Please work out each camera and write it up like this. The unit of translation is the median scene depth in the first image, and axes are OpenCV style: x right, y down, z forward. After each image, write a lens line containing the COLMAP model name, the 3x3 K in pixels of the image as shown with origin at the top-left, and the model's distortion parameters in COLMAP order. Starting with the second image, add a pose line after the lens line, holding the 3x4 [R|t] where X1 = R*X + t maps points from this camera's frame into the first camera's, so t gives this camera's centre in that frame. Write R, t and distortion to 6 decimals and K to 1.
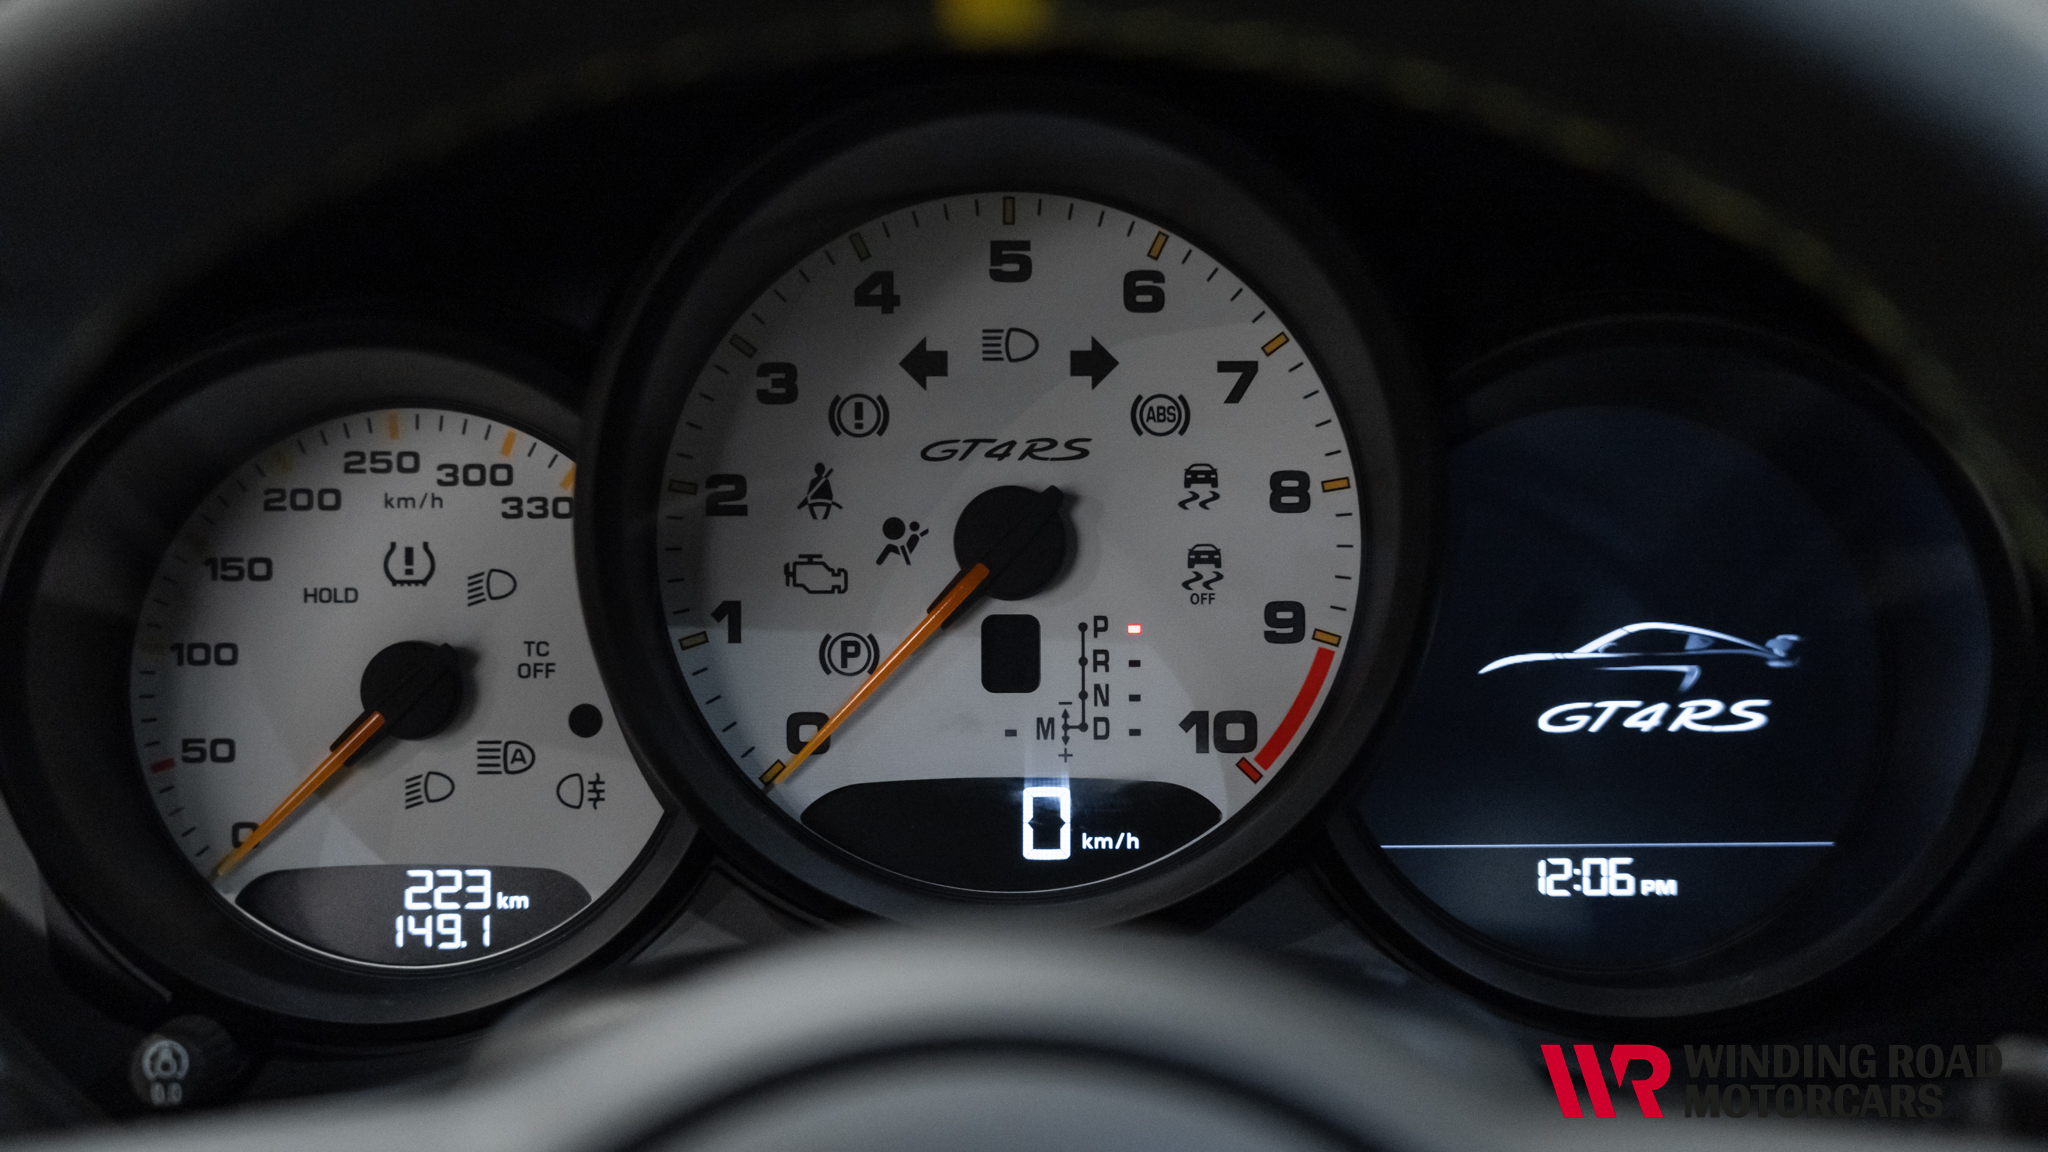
lens RADIAL K [[4029.1, 0, 1033.5], [0, 4029.1, 546.0], [0, 0, 1]] dist [0.064843, -0.104065]
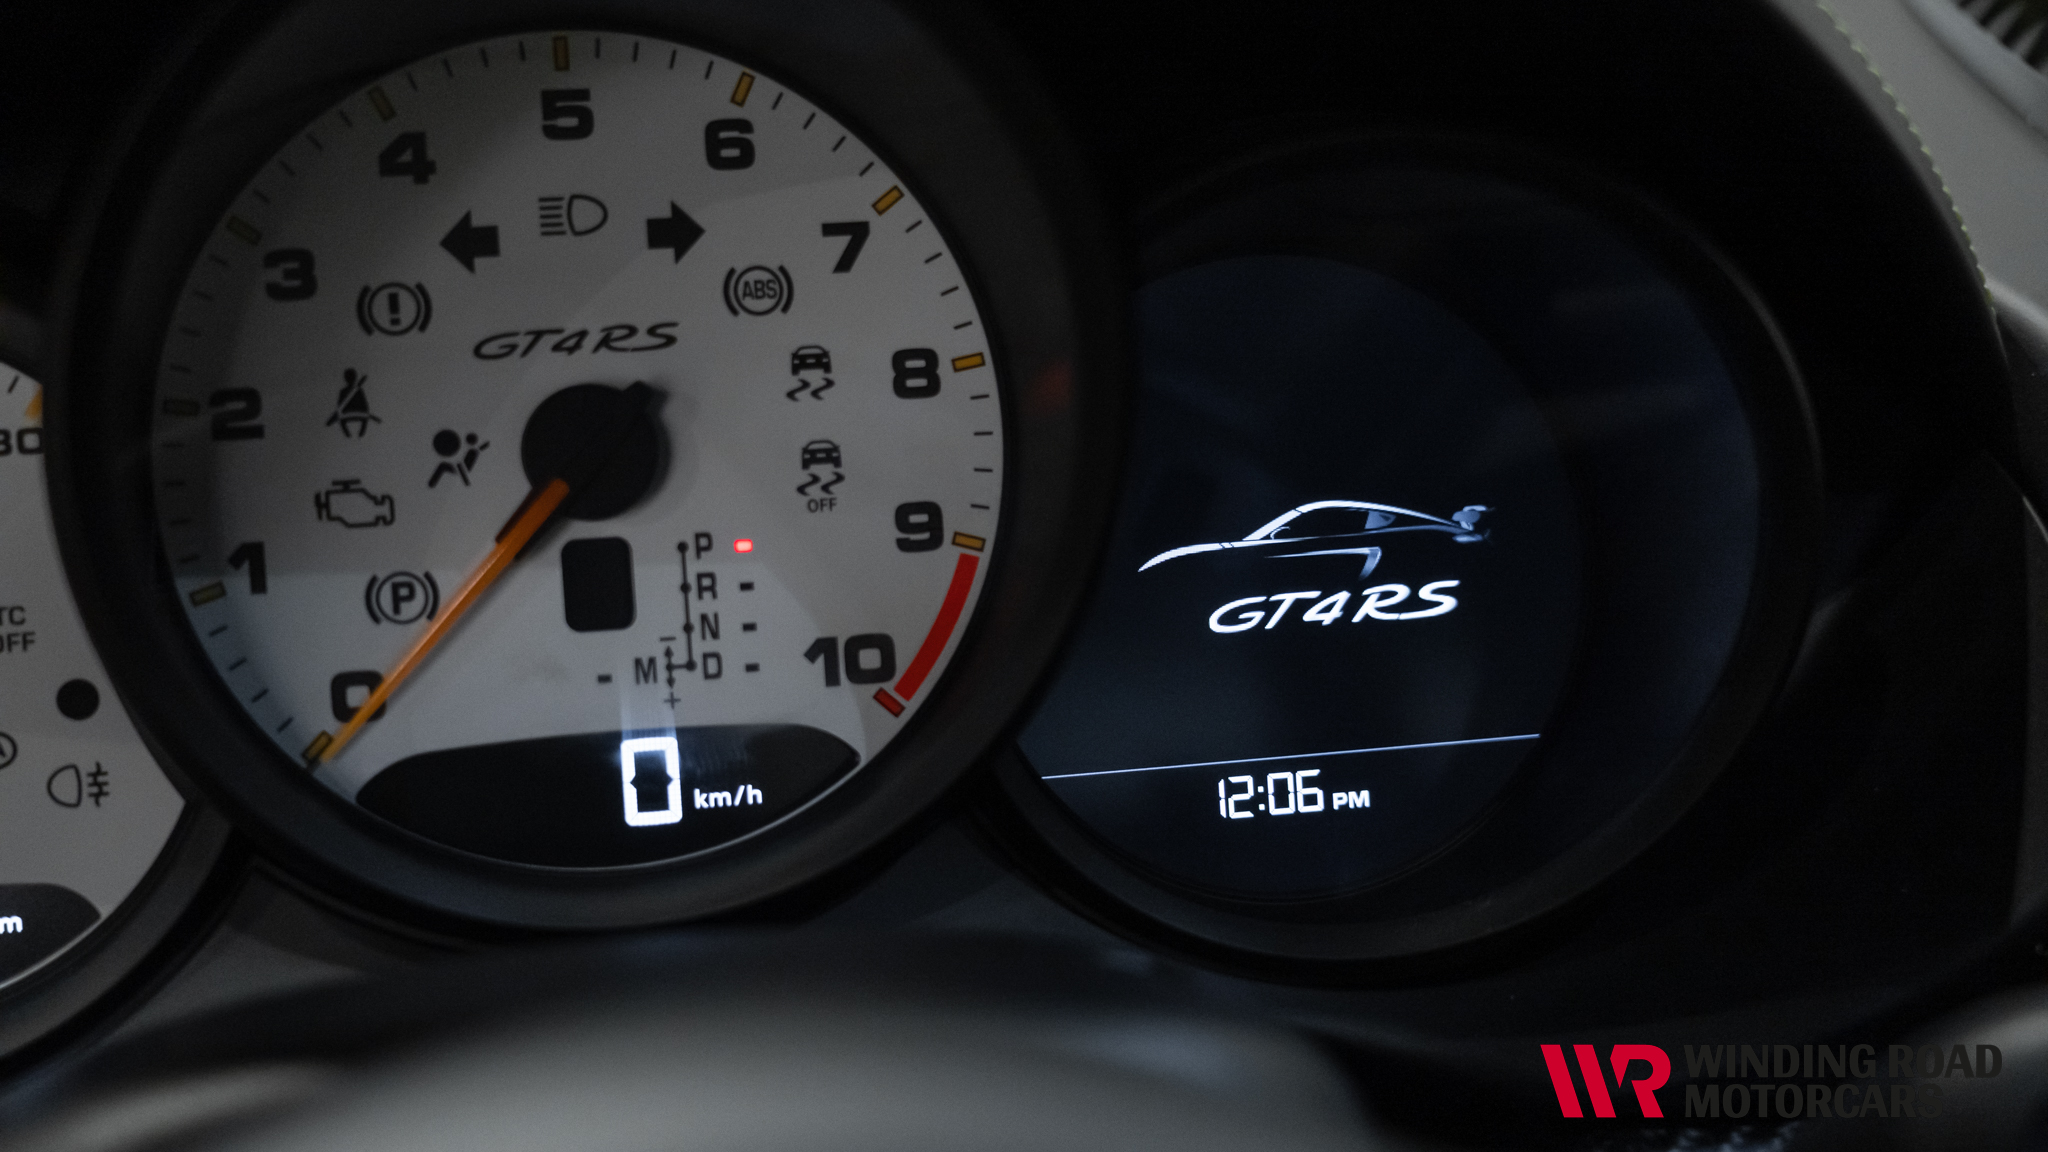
lens RADIAL K [[3169.7, 0, 1024.0], [0, 3169.7, 576.0], [0, 0, 1]] dist [-0.008143, 0.086930]
pose [[0.980853, -0.065130, 0.183537, -0.039532], [0.057257, 0.997211, 0.047880, -0.001498], [-0.186143, -0.036454, 0.981846, 0.336606]]
